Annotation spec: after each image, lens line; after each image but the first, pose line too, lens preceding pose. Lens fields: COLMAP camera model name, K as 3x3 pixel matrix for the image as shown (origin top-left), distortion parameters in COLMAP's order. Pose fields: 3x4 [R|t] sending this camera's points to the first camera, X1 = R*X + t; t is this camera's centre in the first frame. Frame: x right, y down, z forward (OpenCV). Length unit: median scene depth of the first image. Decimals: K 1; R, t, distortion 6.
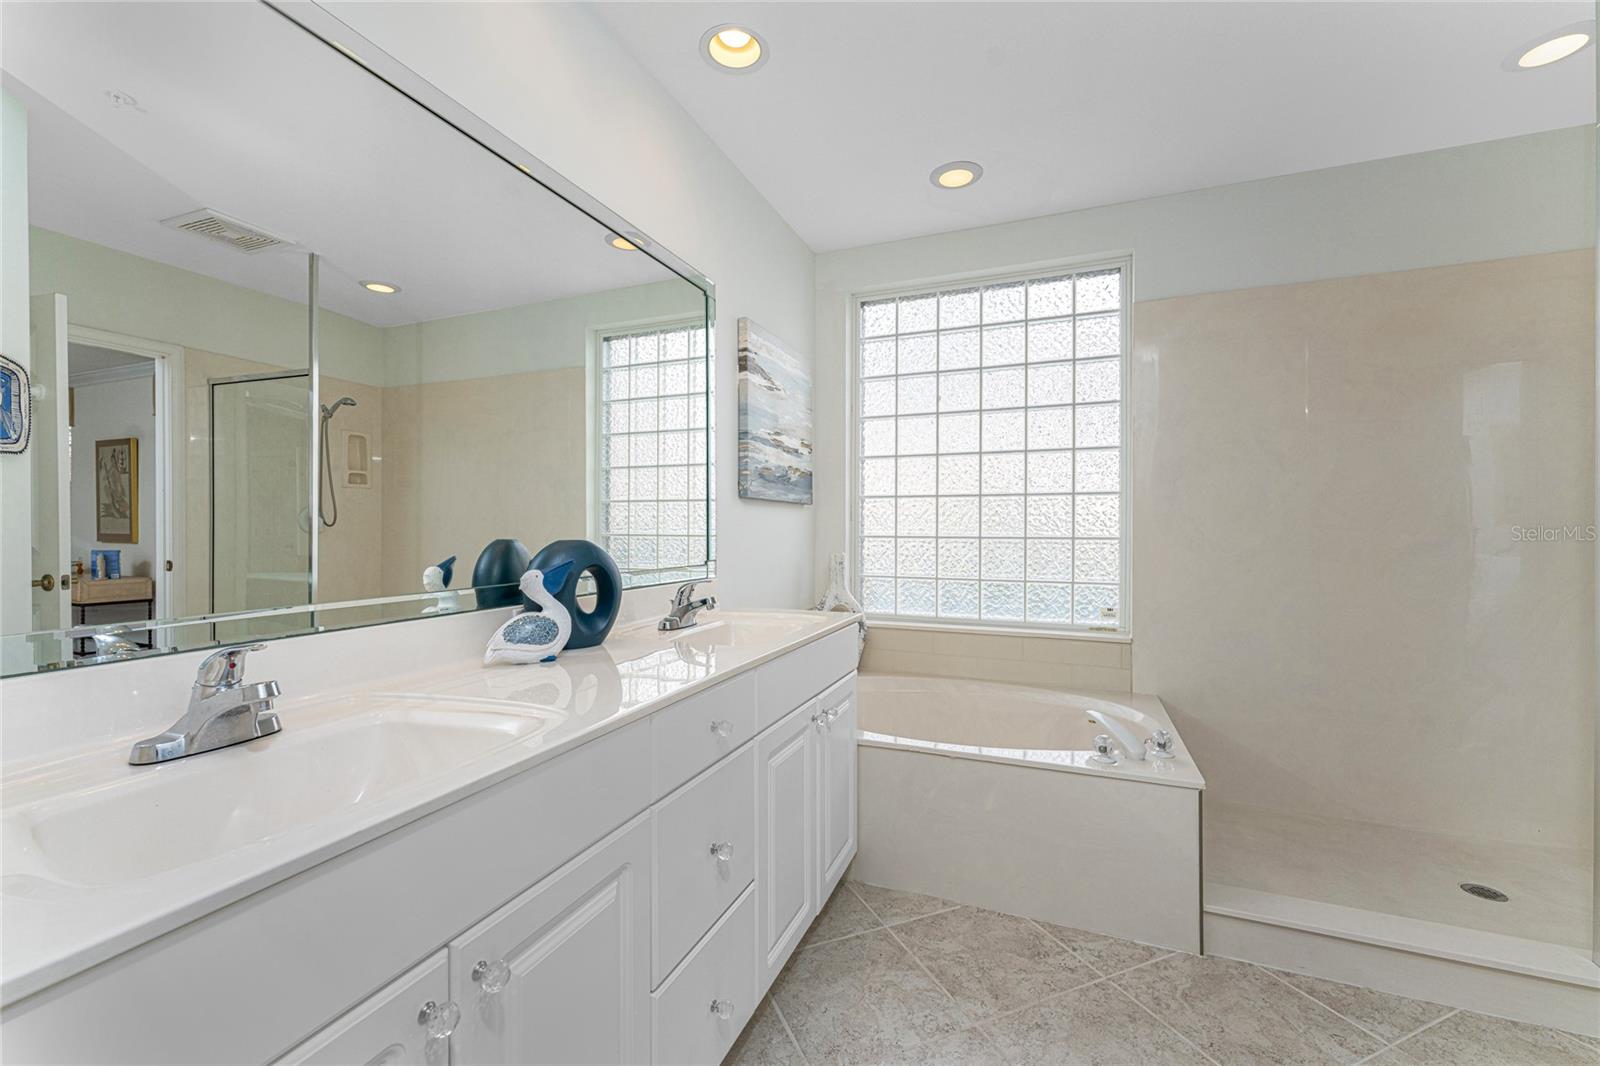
lens RADIAL K [[657.2, 0, 801.0], [0, 657.2, 524.8], [0, 0, 1]] dist [-0.001798, -0.000162]
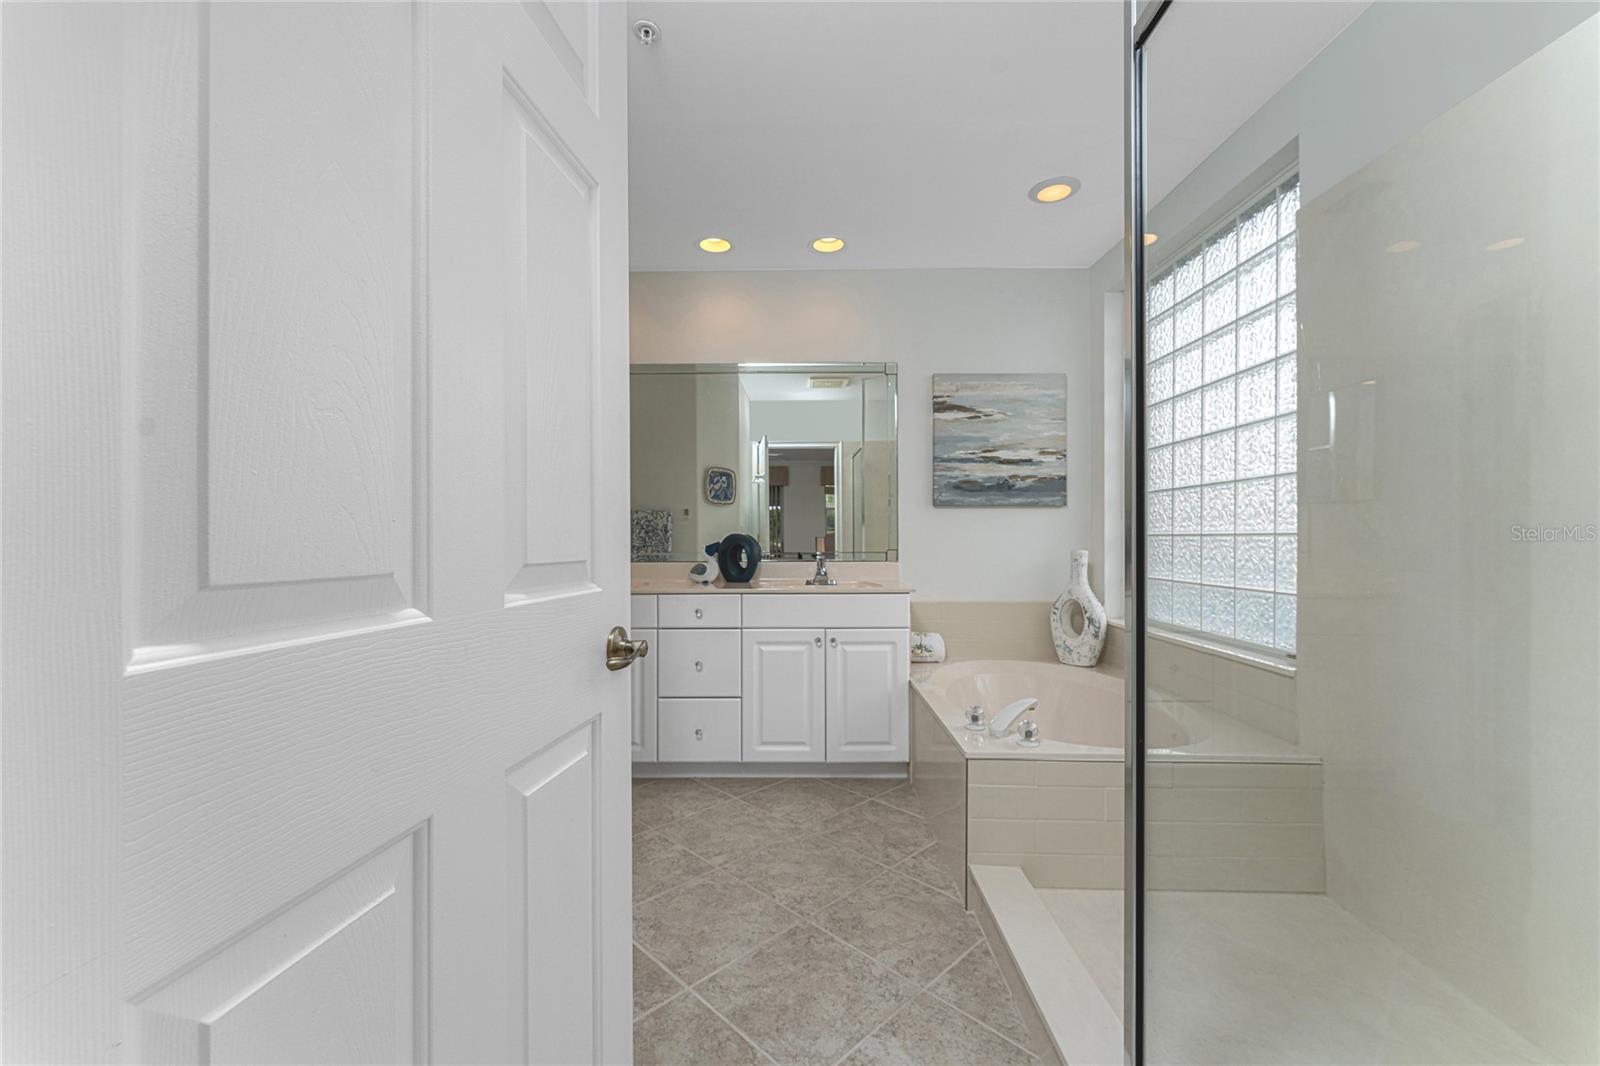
lens RADIAL K [[650.4, 0, 781.3], [0, 650.4, 534.4], [0, 0, 1]] dist [-0.001640, -0.000367]
pose [[0.359585, 0.000567, -0.933112, 1.049946], [0.005276, 0.999983, 0.002641, 0.013254], [0.933098, -0.005873, 0.359575, 0.220361]]
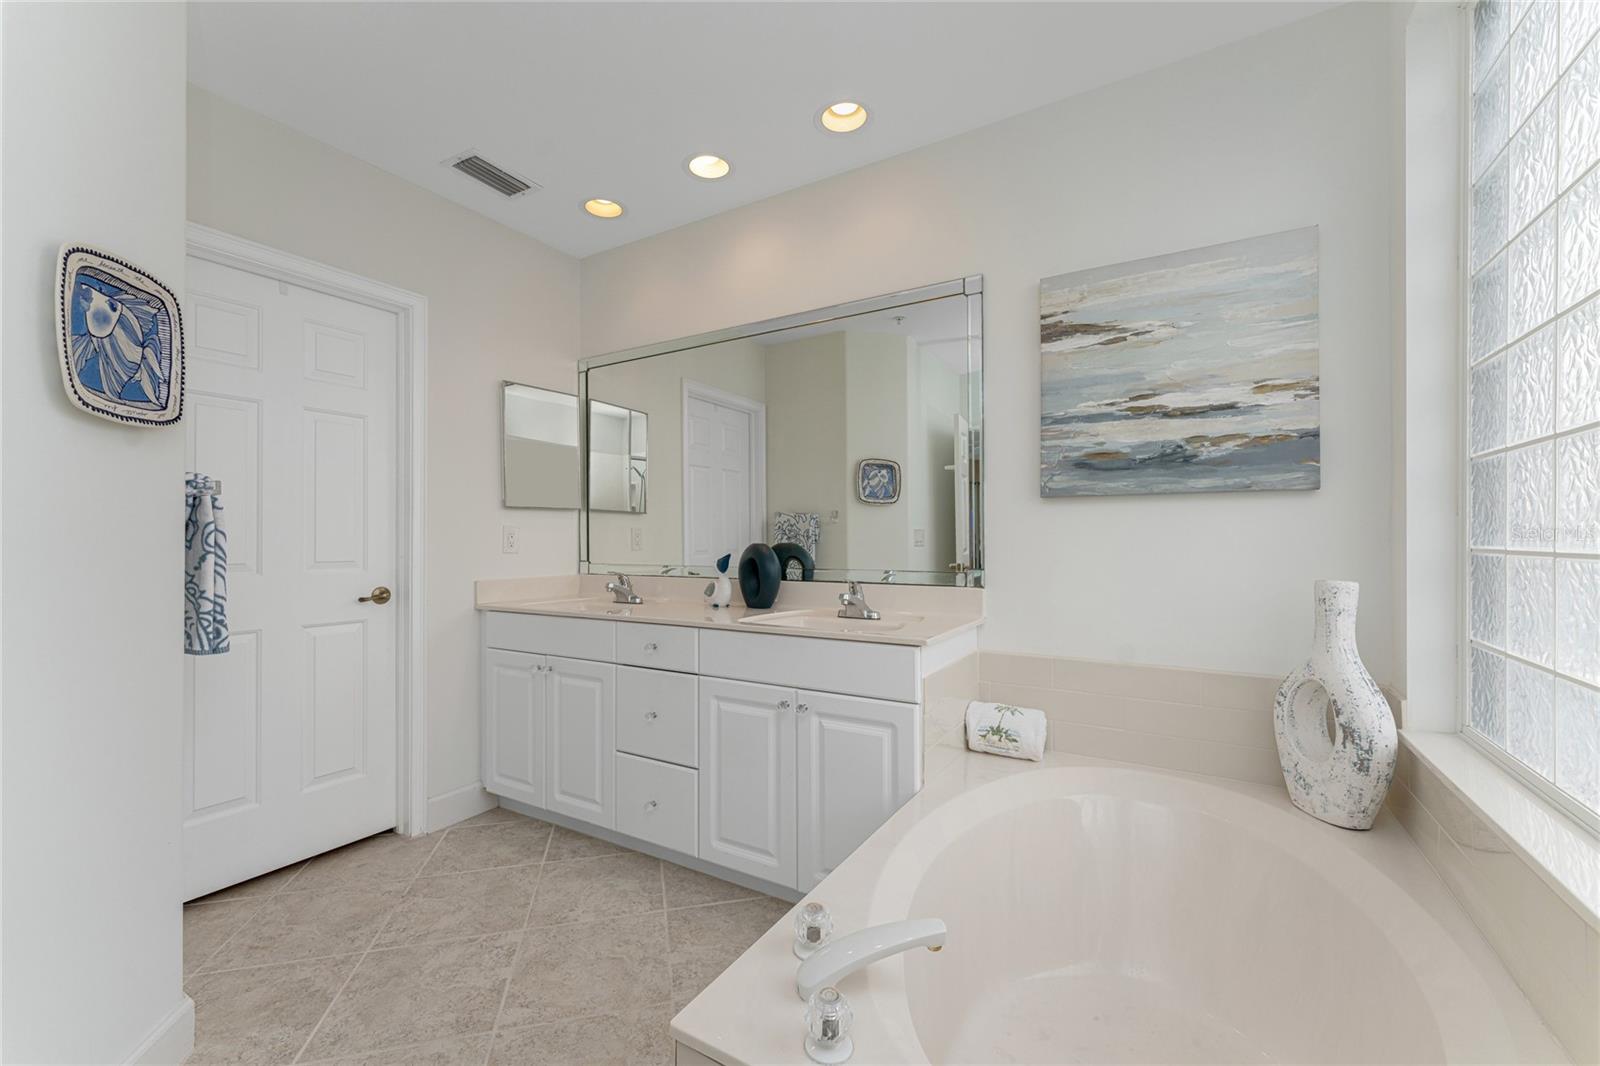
lens RADIAL K [[650.4, 0, 781.3], [0, 650.4, 534.4], [0, 0, 1]] dist [-0.001640, -0.000367]
pose [[-0.166003, -0.001631, -0.986124, 0.763169], [0.008298, 0.999961, -0.003051, 0.004694], [0.986090, -0.008690, -0.165983, 0.809788]]
